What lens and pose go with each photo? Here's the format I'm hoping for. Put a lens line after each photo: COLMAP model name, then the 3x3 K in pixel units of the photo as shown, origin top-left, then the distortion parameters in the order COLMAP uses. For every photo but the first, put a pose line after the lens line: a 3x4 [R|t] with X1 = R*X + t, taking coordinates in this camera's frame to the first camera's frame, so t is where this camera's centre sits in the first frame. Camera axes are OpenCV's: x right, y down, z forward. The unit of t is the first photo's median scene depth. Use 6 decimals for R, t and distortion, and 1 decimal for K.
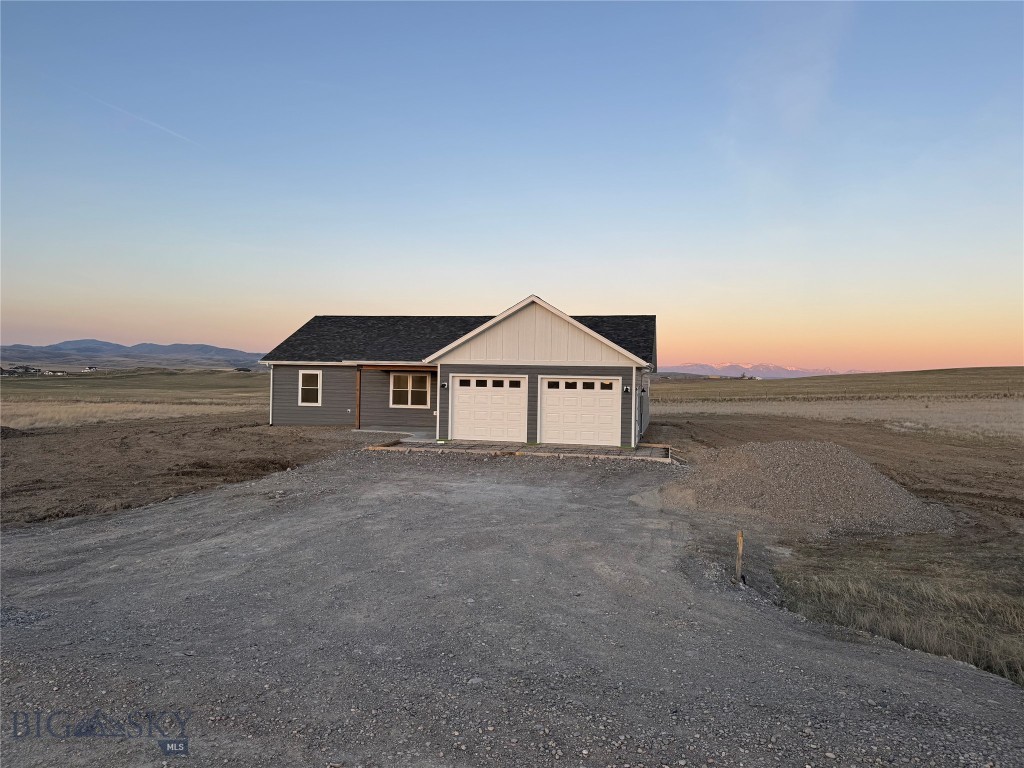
lens RADIAL K [[706.2, 0, 512.0], [0, 706.2, 384.0], [0, 0, 1]] dist [0.085699, -0.110558]
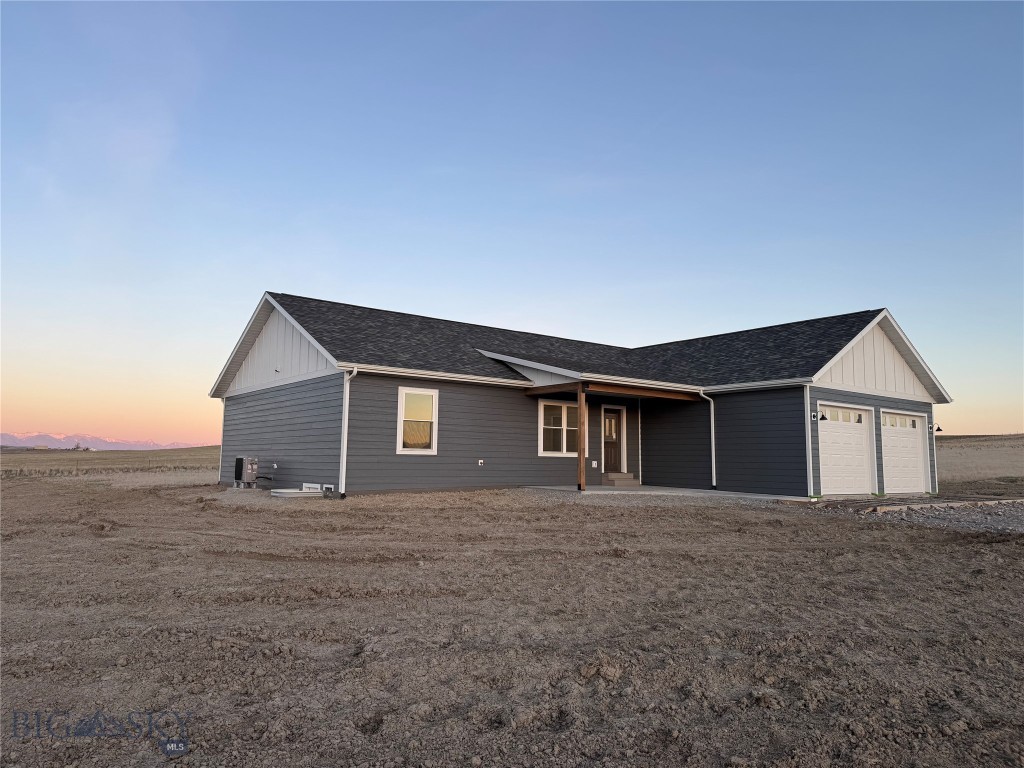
lens RADIAL K [[706.2, 0, 512.0], [0, 706.2, 384.0], [0, 0, 1]] dist [0.085699, -0.110558]
pose [[0.657774, 0.075425, 0.749430, -0.655749], [0.000120, 0.994963, -0.100242, 0.032285], [-0.753216, 0.066026, 0.654452, 0.612941]]
